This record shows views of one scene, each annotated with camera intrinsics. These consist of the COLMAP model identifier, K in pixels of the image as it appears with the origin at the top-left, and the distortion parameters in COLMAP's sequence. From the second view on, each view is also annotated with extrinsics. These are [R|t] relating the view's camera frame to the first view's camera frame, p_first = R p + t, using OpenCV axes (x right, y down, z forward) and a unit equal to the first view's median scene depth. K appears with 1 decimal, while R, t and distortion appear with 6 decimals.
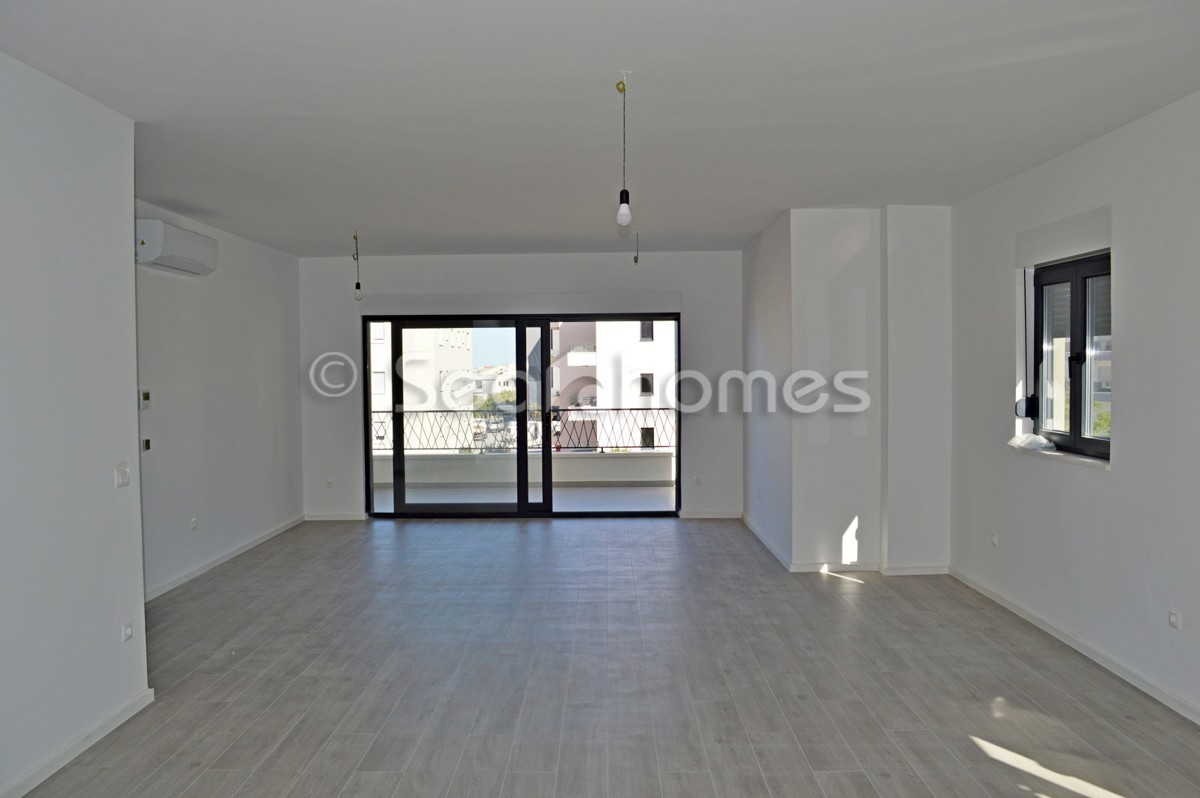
lens RADIAL K [[961.9, 0, 599.2], [0, 961.9, 399.1], [0, 0, 1]] dist [-0.091228, 0.019820]
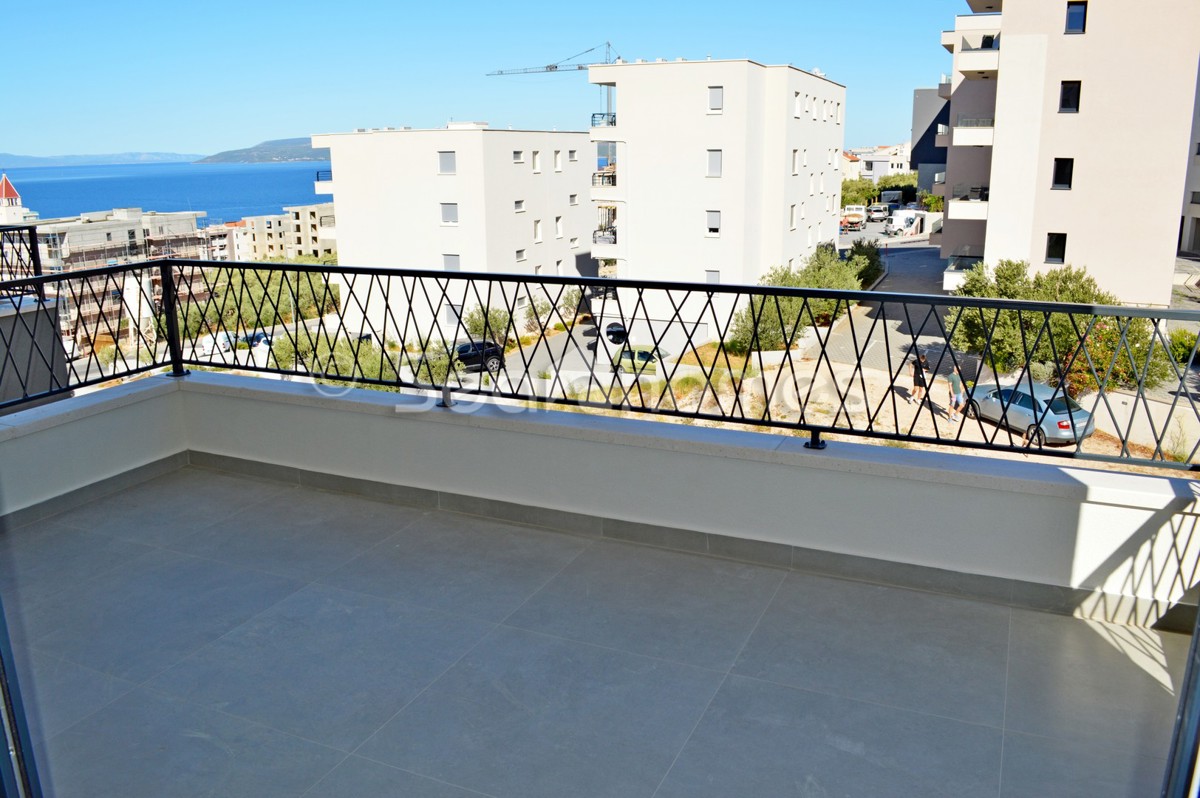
lens RADIAL K [[961.9, 0, 603.5], [0, 961.9, 399.4], [0, 0, 1]] dist [-0.091228, 0.019820]
pose [[0.921246, 0.102491, -0.375235, 0.012670], [-0.015556, 0.973599, 0.227734, -0.005064], [0.388669, -0.203962, 0.898519, 0.187368]]
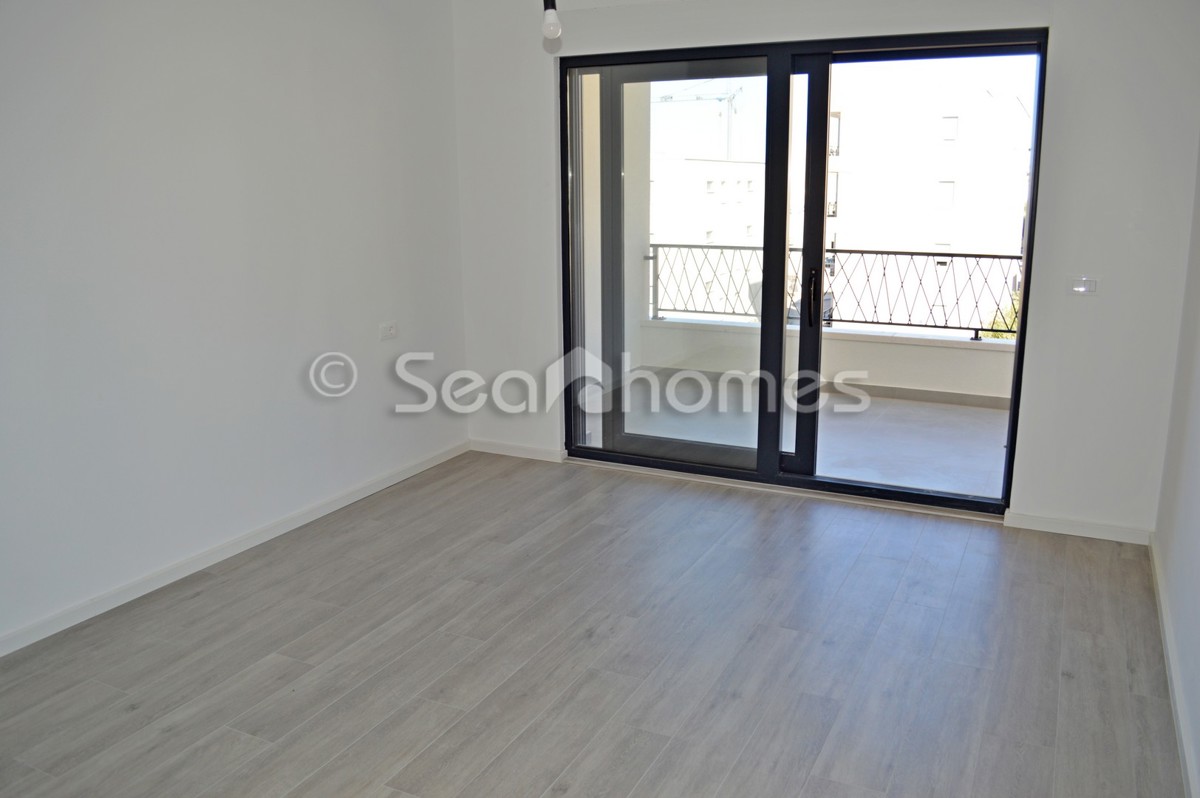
lens RADIAL K [[961.9, 0, 602.2], [0, 961.9, 395.9], [0, 0, 1]] dist [-0.091228, 0.019820]
pose [[0.899362, 0.100652, -0.425460, -0.001125], [-0.017268, 0.980557, 0.195471, -0.004786], [0.436863, -0.168452, 0.883615, 0.183607]]
